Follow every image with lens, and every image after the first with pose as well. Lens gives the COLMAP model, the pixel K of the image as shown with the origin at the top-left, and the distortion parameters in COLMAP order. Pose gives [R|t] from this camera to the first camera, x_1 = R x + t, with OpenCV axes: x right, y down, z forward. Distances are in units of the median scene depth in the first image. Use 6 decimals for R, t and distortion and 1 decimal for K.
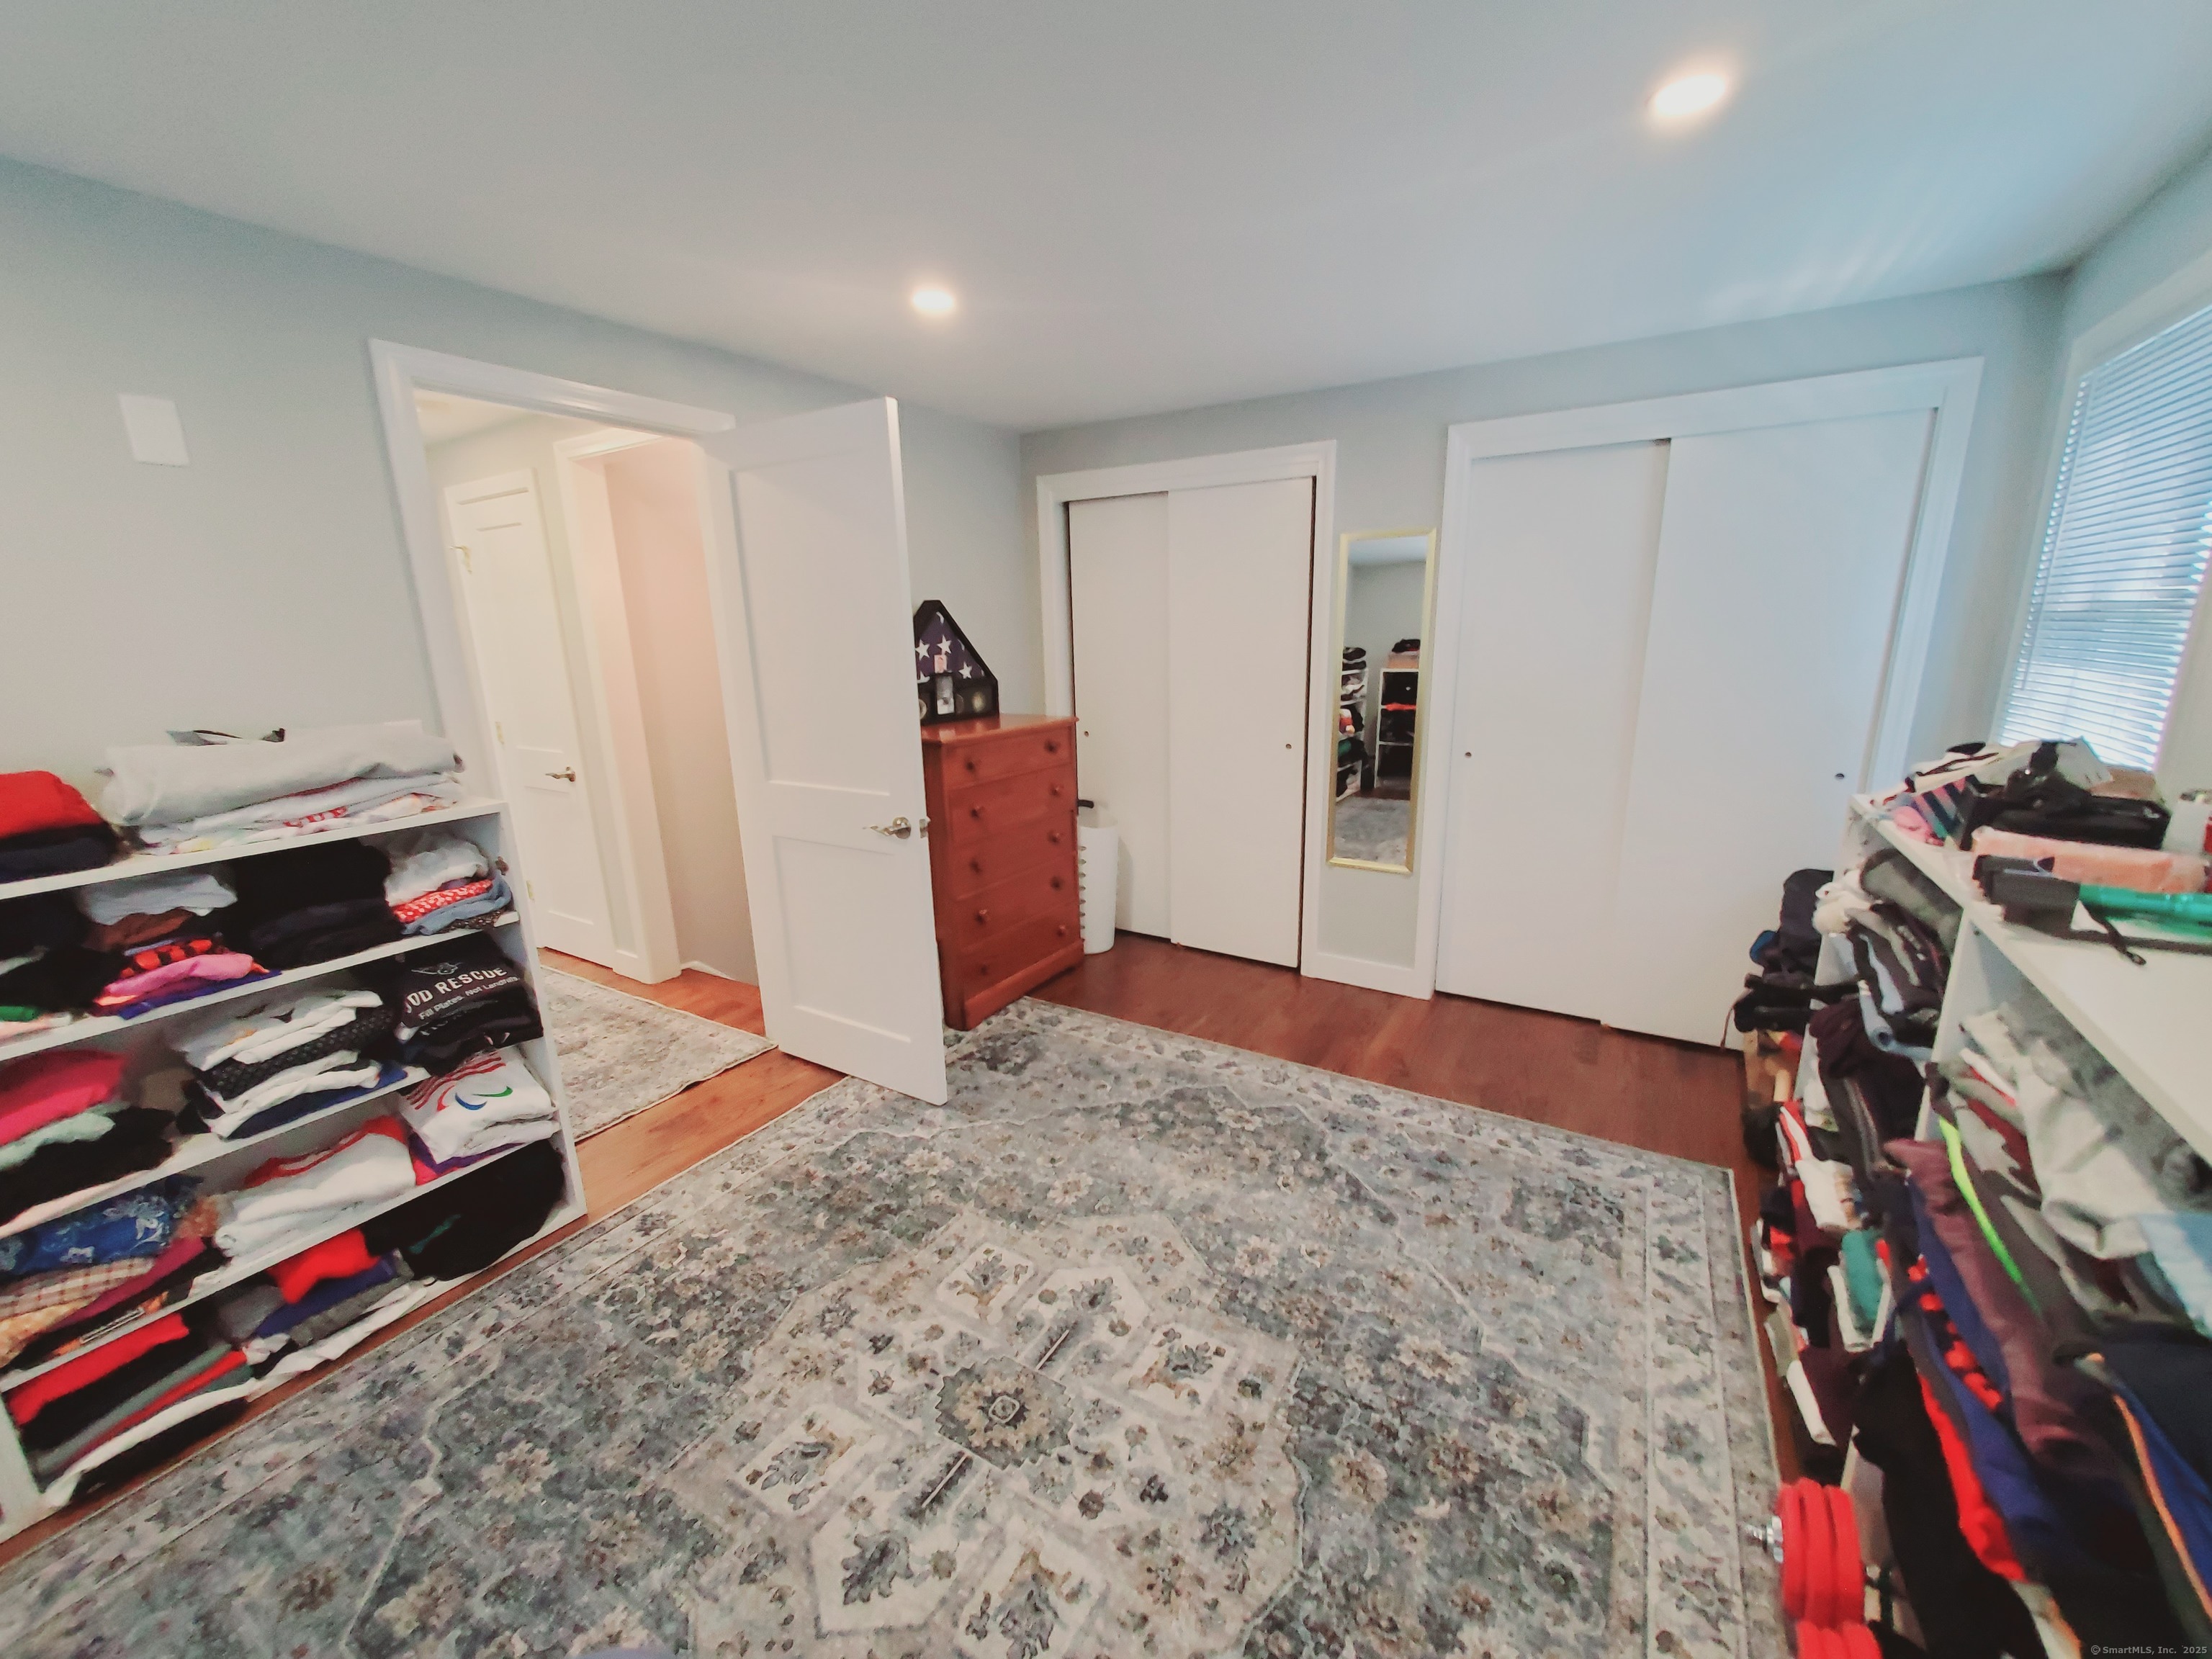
lens RADIAL K [[877.4, 0, 1115.1], [0, 877.4, 829.9], [0, 0, 1]] dist [0.000946, -0.001709]
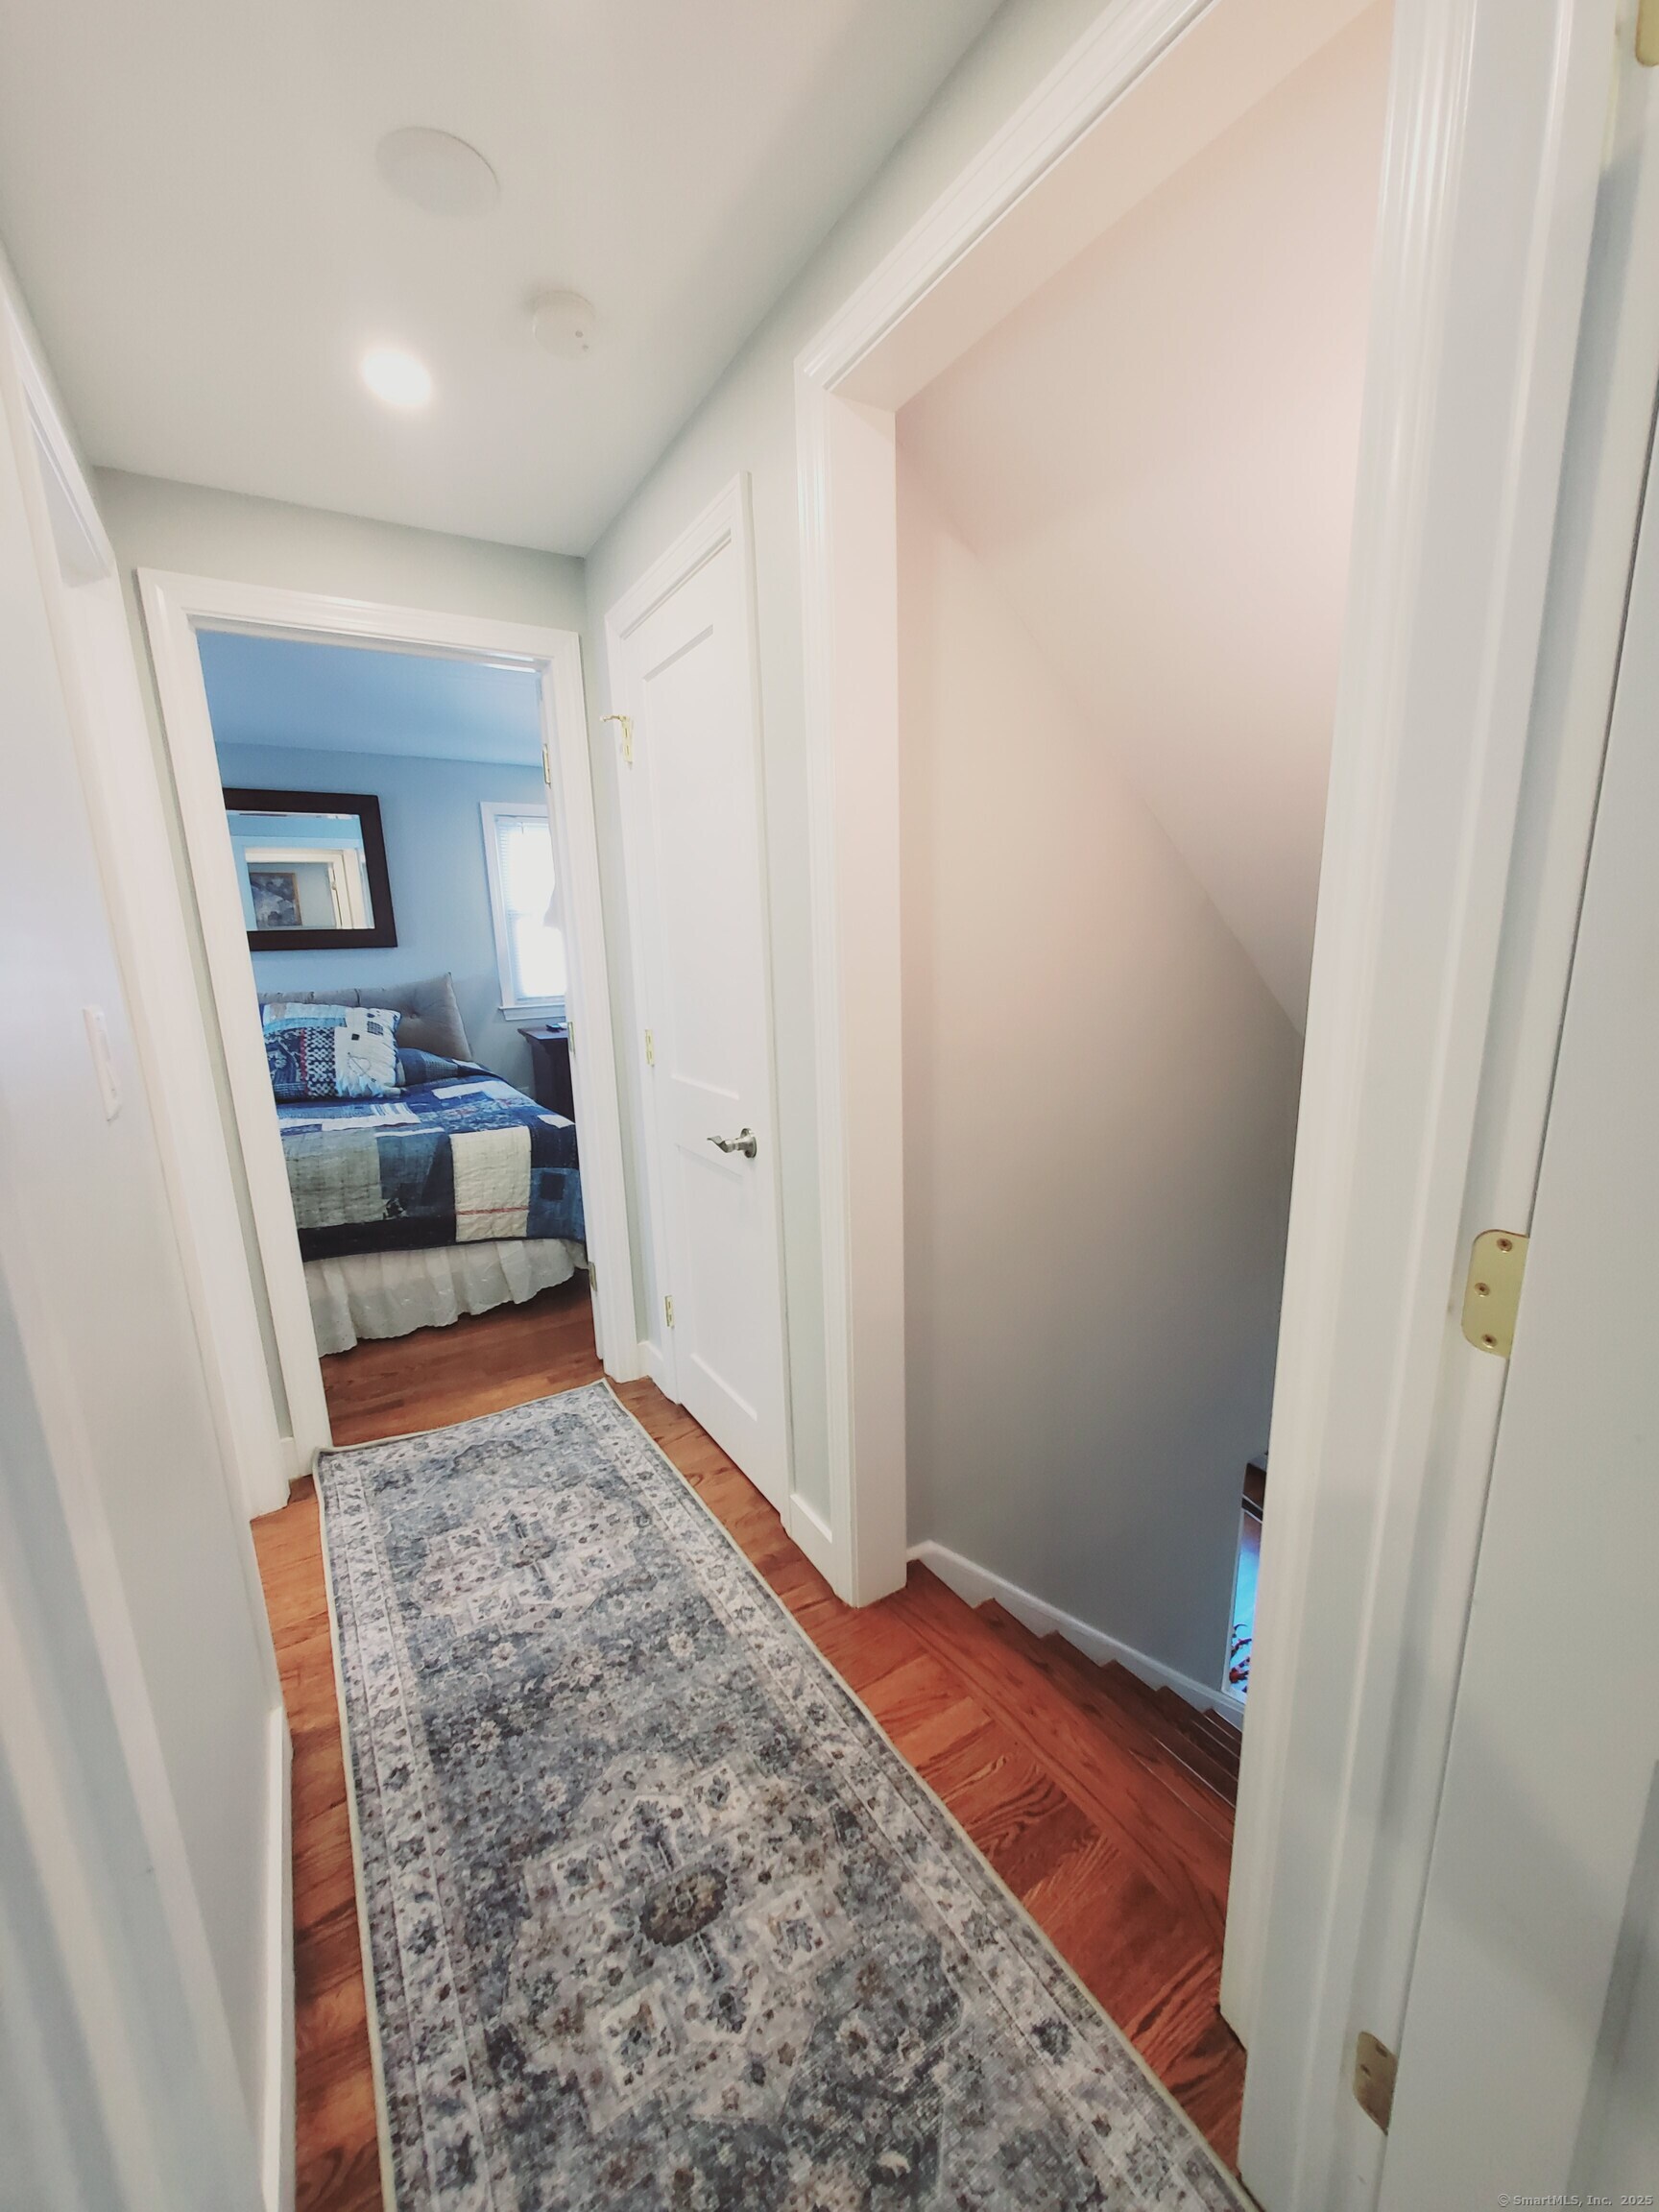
lens RADIAL K [[877.4, 0, 836.4], [0, 877.4, 1126.2], [0, 0, 1]] dist [0.000946, -0.001709]
pose [[0.899813, 0.099528, -0.424772, -0.361408], [-0.097820, 0.994867, 0.025890, -0.091917], [0.425168, 0.018255, 0.904930, 0.563462]]
